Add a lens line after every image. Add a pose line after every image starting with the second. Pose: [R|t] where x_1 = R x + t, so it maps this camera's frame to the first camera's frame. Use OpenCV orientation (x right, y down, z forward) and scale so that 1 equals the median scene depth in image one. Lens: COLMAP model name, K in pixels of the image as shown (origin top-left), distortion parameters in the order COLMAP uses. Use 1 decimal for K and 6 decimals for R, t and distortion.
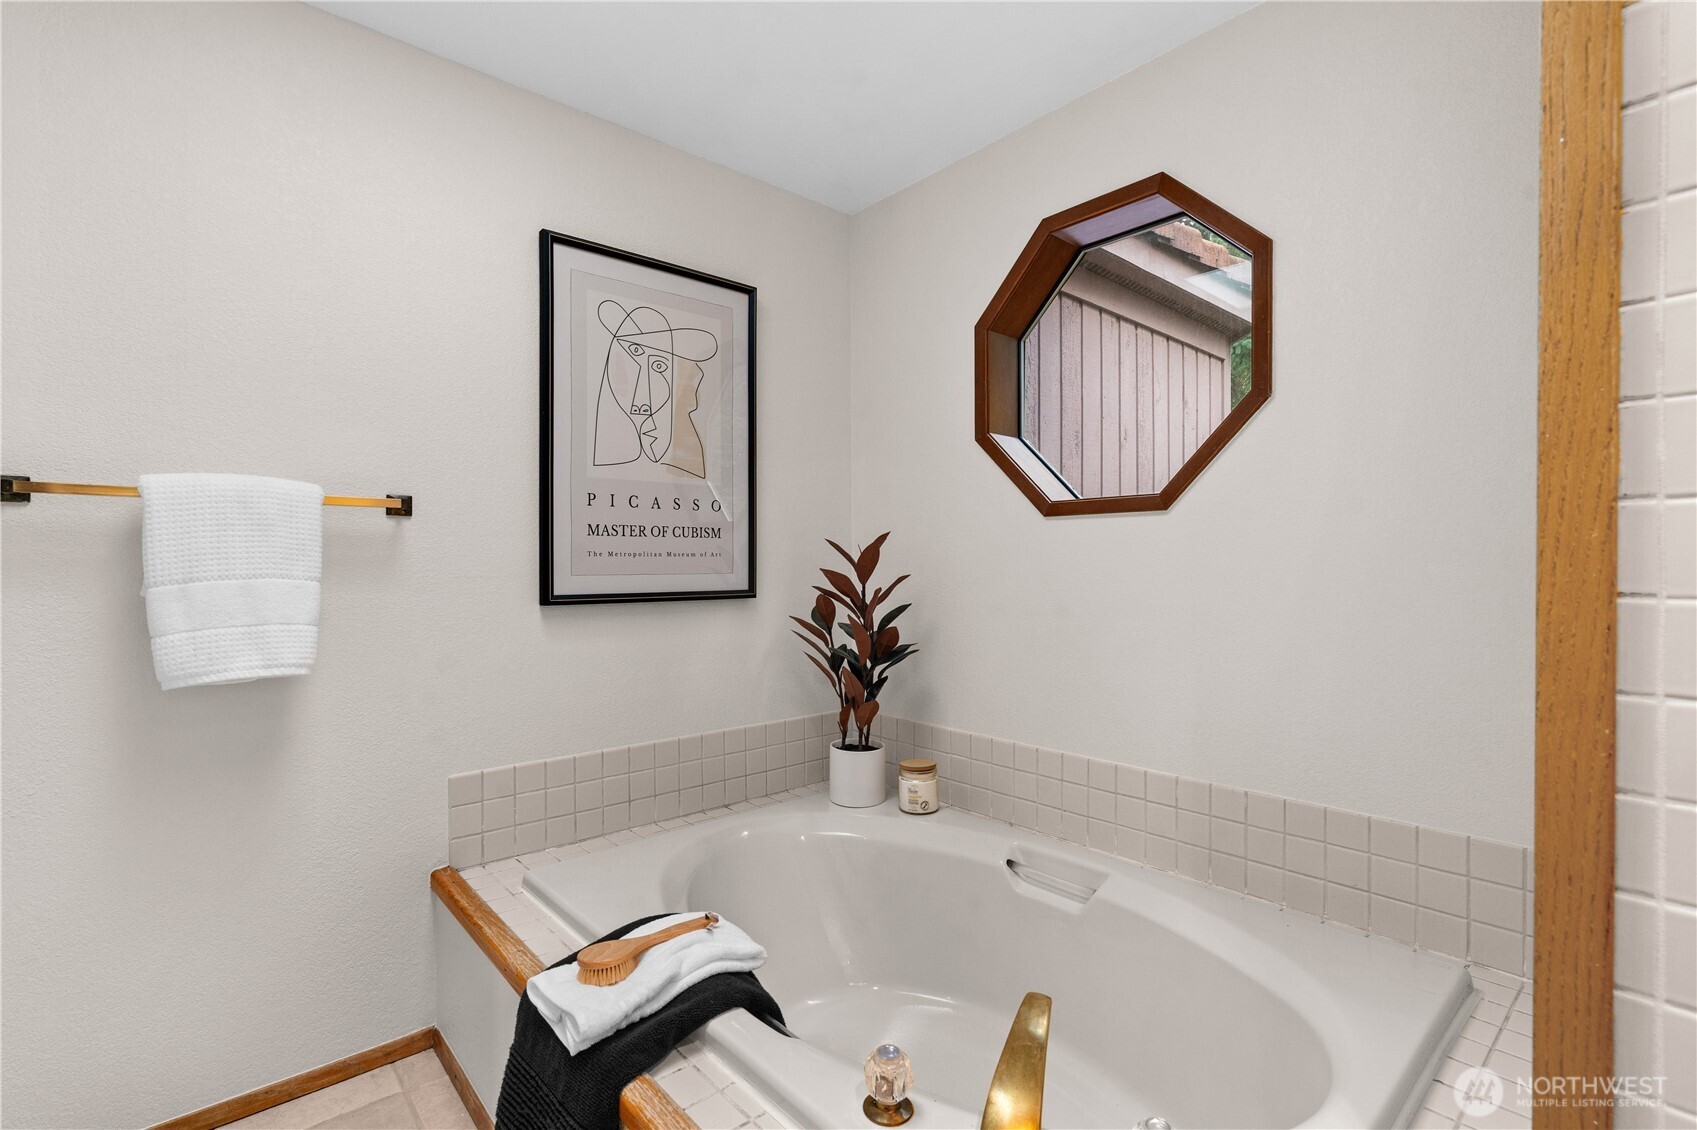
lens RADIAL K [[780.4, 0, 850.6], [0, 780.4, 569.0], [0, 0, 1]] dist [-0.011374, 0.000983]
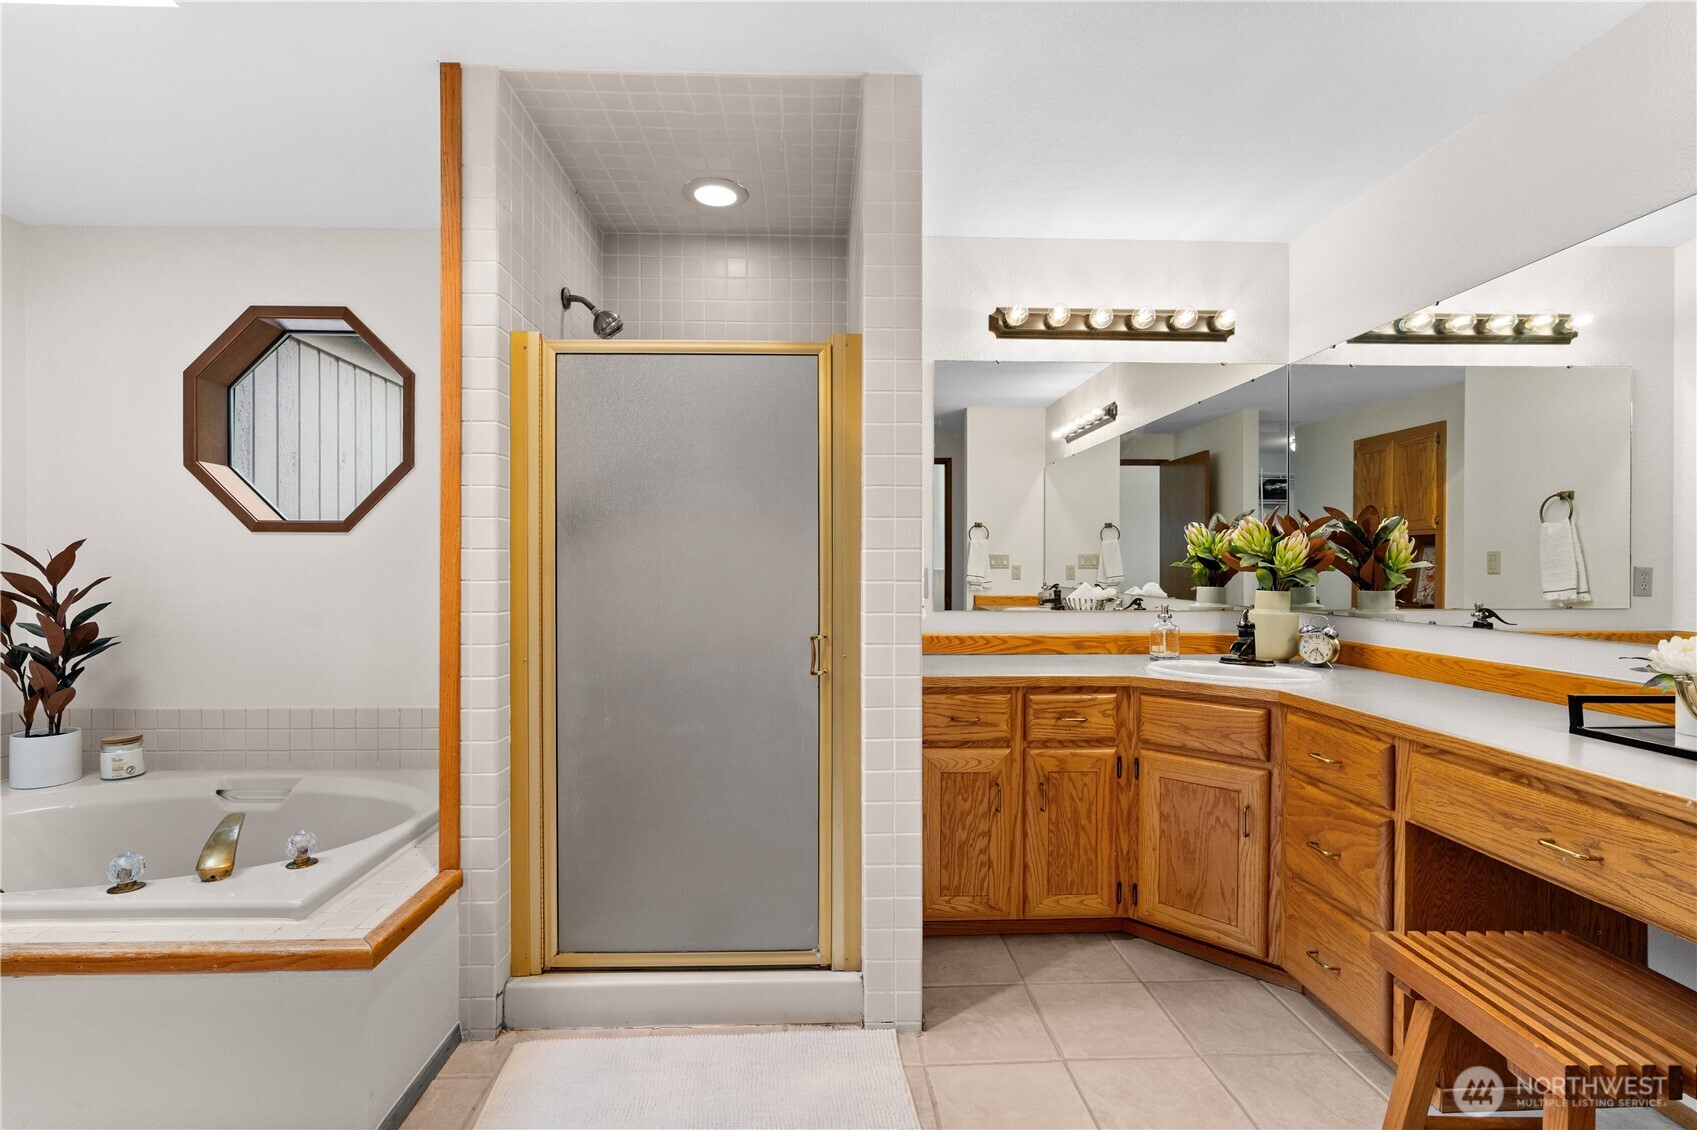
lens RADIAL K [[780.4, 0, 850.6], [0, 780.4, 569.0], [0, 0, 1]] dist [-0.011374, 0.000983]
pose [[0.639310, -0.000778, 0.768949, -0.102934], [0.001380, 0.999999, -0.000135, -0.002390], [-0.768948, 0.001147, 0.639310, -0.567209]]
